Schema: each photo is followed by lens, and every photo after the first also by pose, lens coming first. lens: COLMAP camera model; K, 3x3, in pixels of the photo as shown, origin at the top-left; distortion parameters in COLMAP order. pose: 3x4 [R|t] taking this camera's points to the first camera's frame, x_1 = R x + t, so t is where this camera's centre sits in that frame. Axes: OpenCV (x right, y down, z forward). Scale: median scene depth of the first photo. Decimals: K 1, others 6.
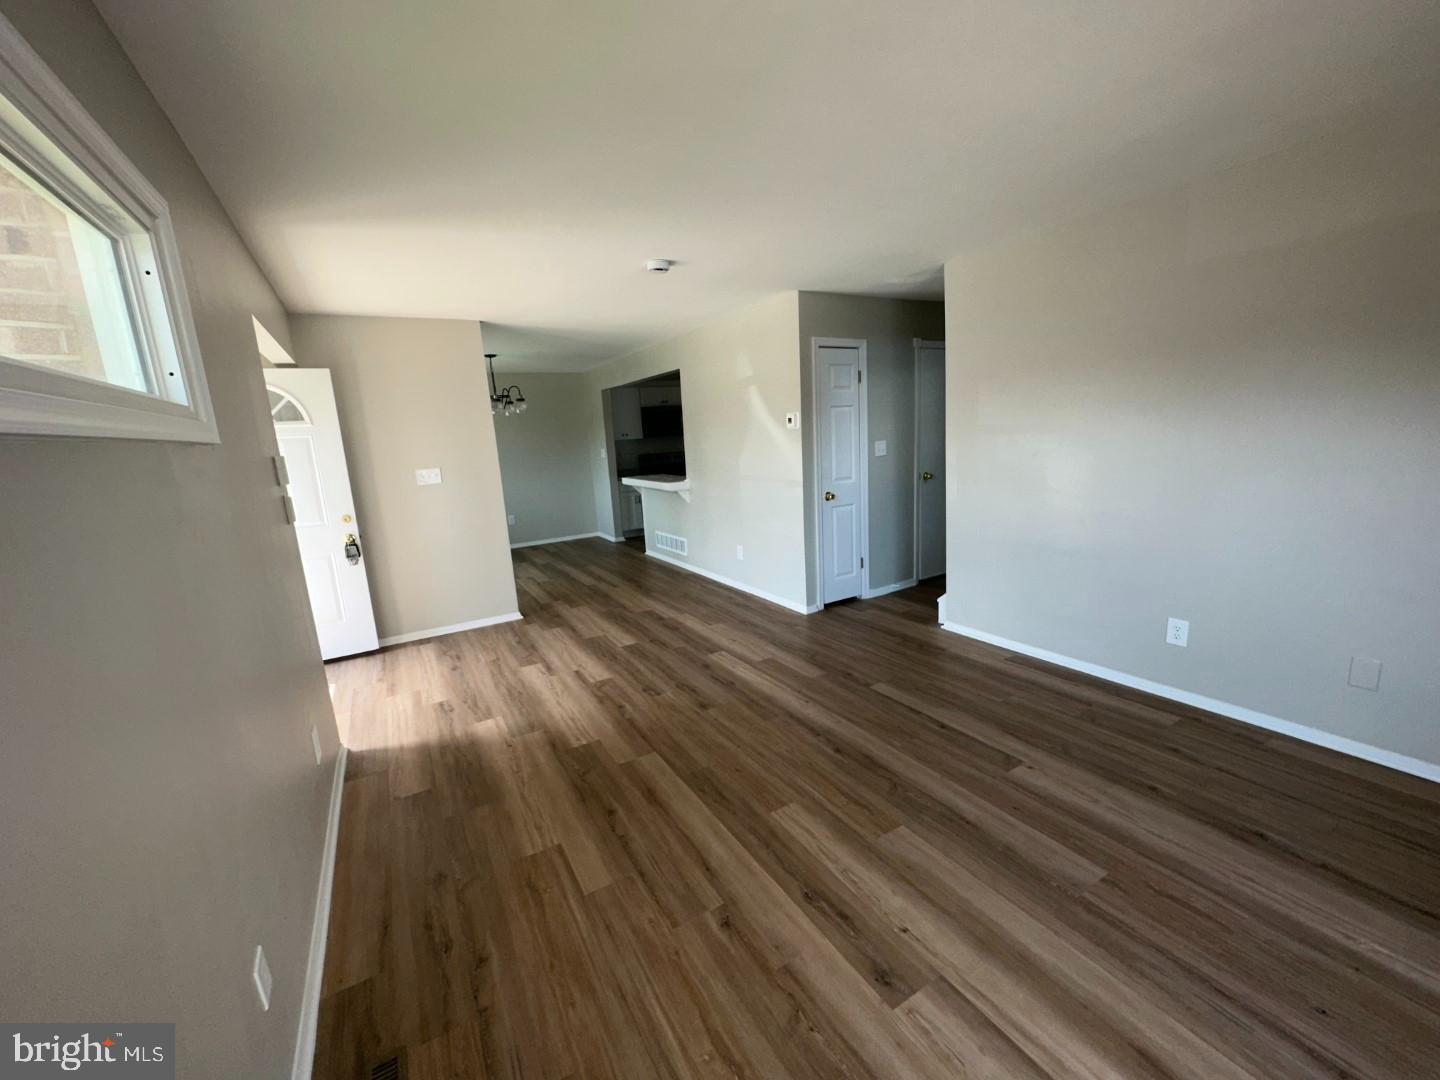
lens RADIAL K [[575.2, 0, 717.7], [0, 575.2, 540.7], [0, 0, 1]] dist [-0.002373, 0.000867]
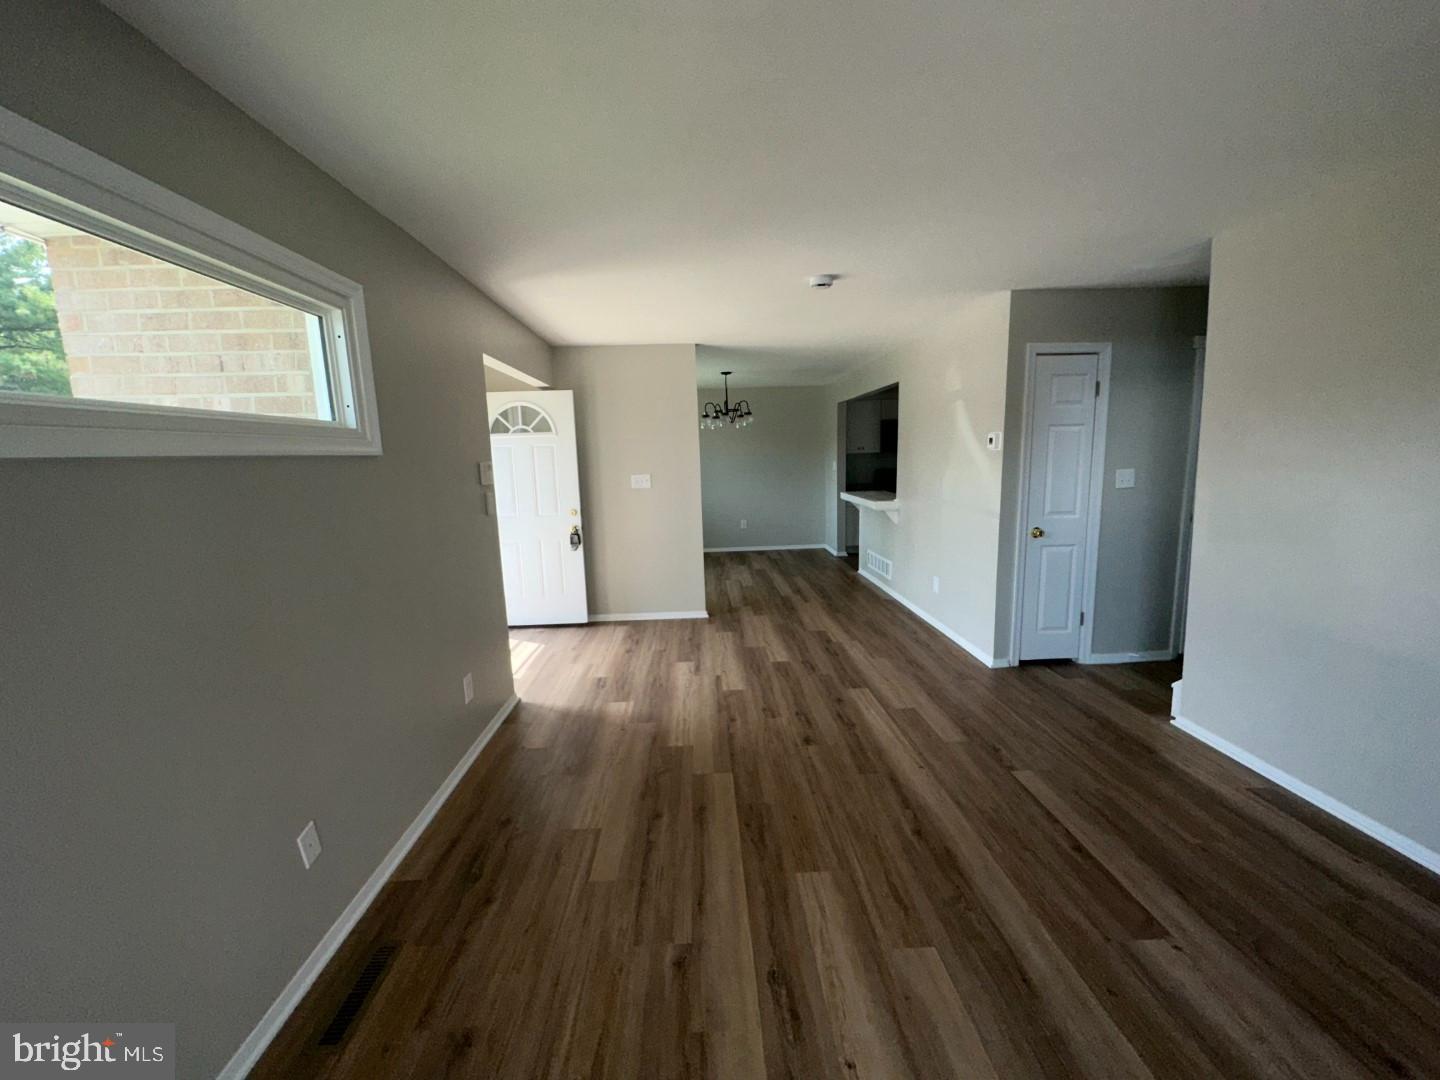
lens RADIAL K [[575.2, 0, 717.7], [0, 575.2, 540.7], [0, 0, 1]] dist [-0.002373, 0.000867]
pose [[0.881715, 0.104446, -0.460076, 0.195409], [-0.111161, 0.993723, 0.012560, -0.028515], [0.458500, 0.040069, 0.887791, 0.060318]]
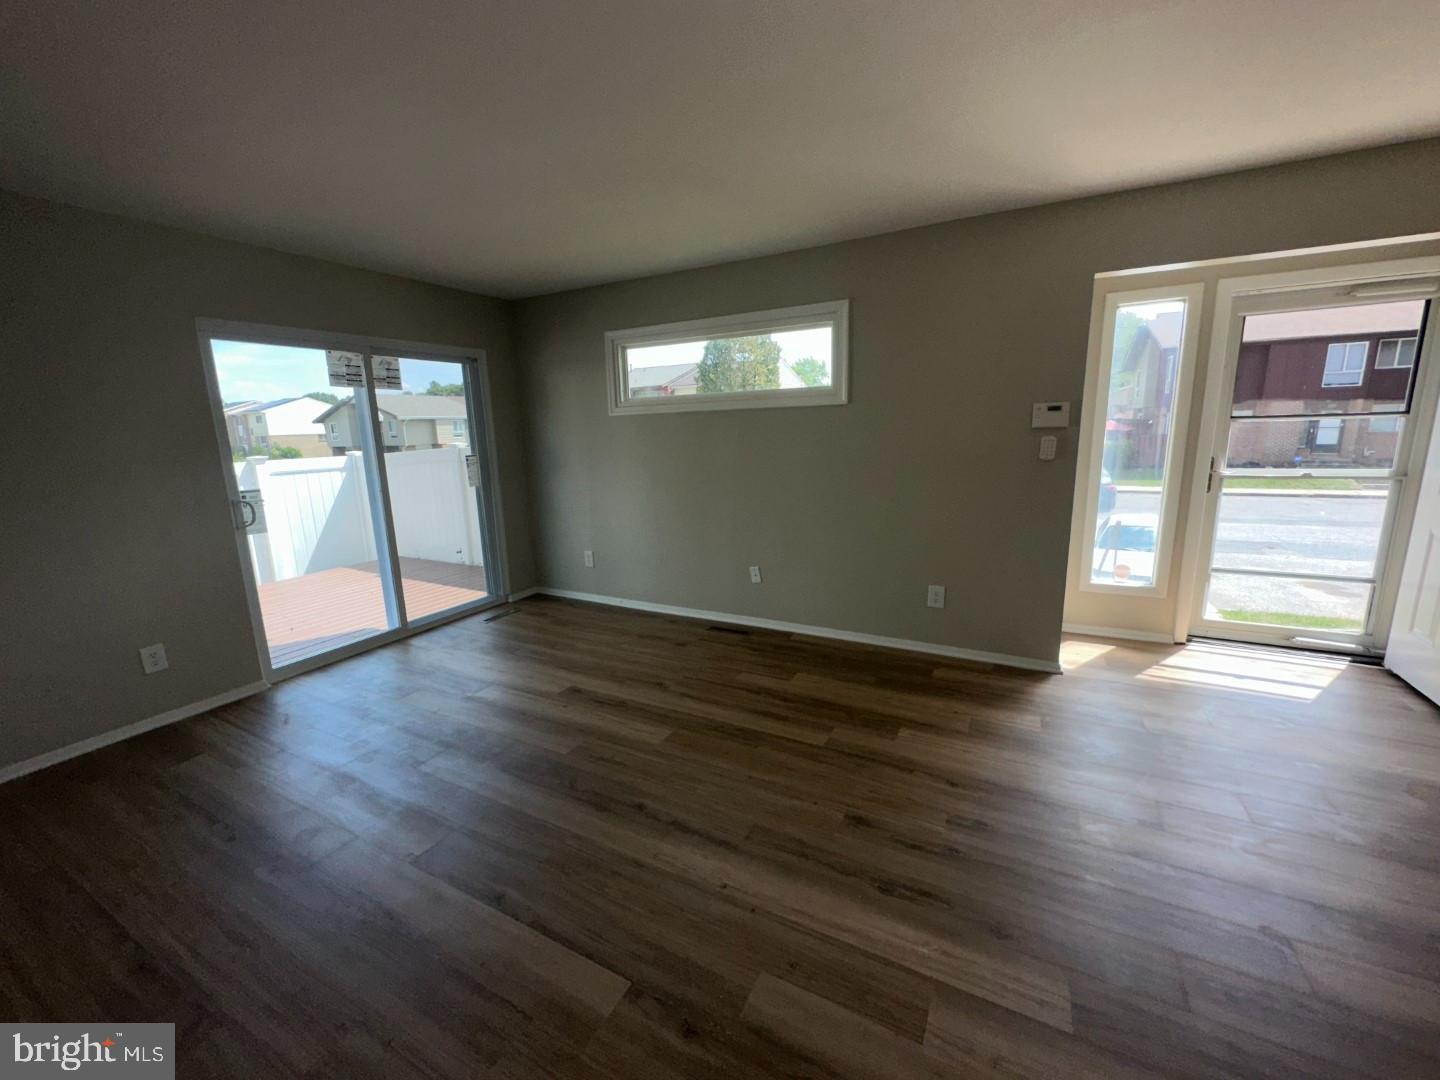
lens RADIAL K [[575.2, 0, 717.7], [0, 575.2, 540.7], [0, 0, 1]] dist [-0.002373, 0.000867]
pose [[-0.851421, 0.184335, -0.491022, 0.298801], [-0.018231, 0.925236, 0.378955, -0.202658], [0.524165, 0.331602, -0.784405, 1.051401]]
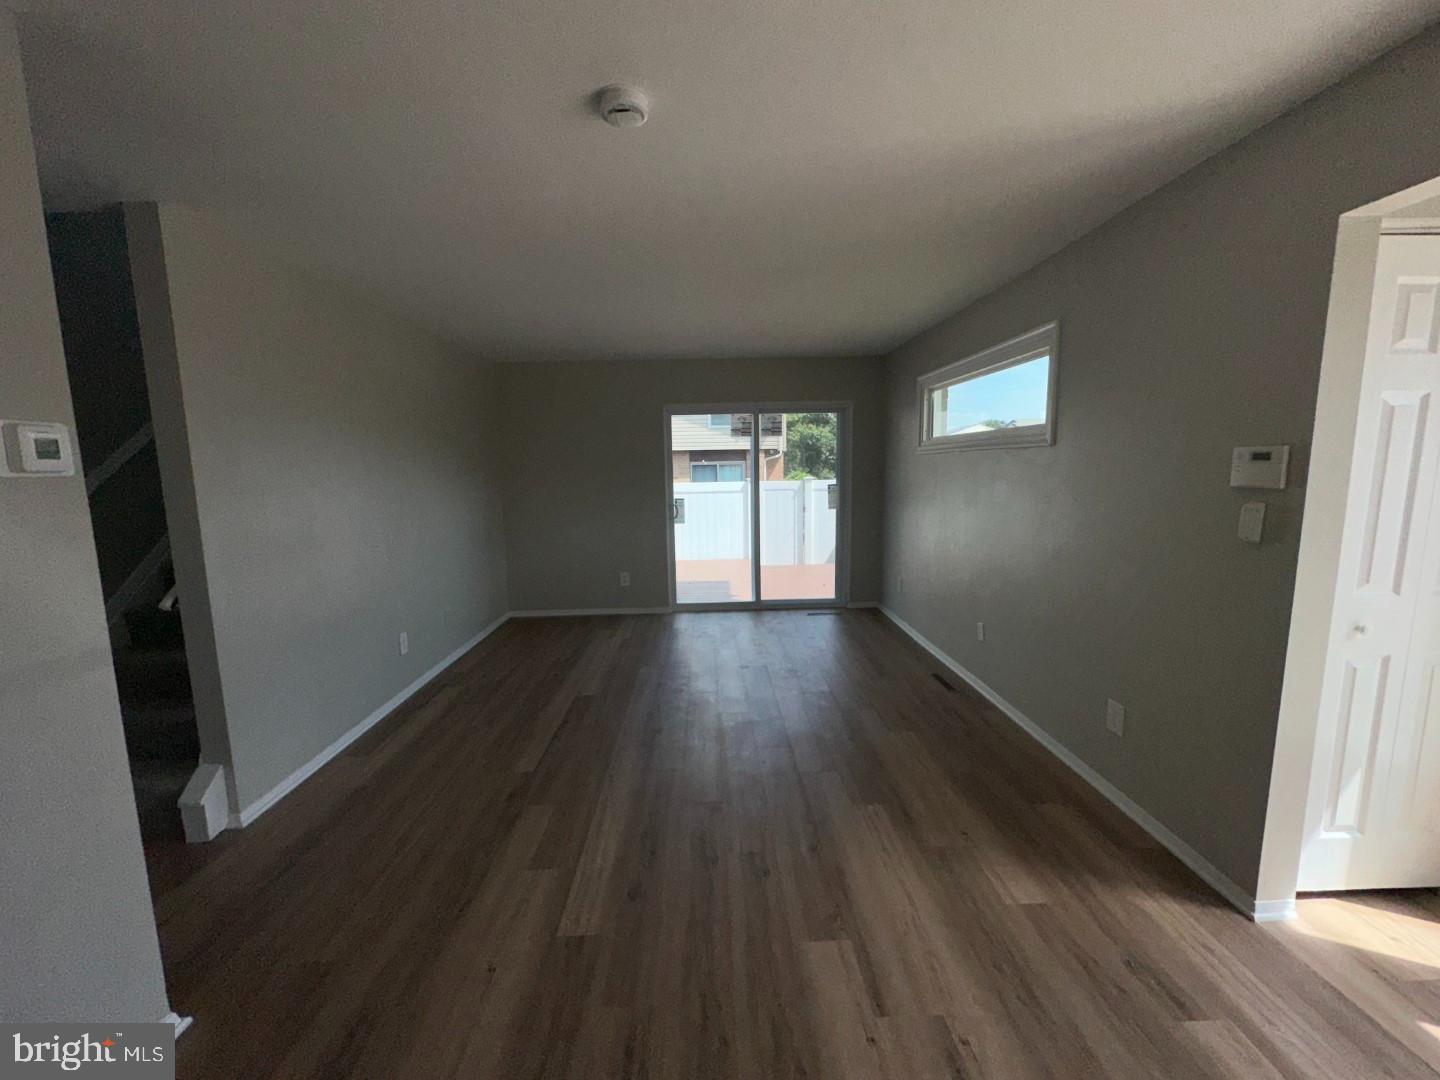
lens RADIAL K [[575.2, 0, 717.7], [0, 575.2, 540.7], [0, 0, 1]] dist [-0.002373, 0.000867]
pose [[-0.872678, 0.013179, 0.488118, -0.328460], [0.161147, 0.951403, 0.262418, -0.207551], [-0.460939, 0.307665, -0.832393, 1.215741]]
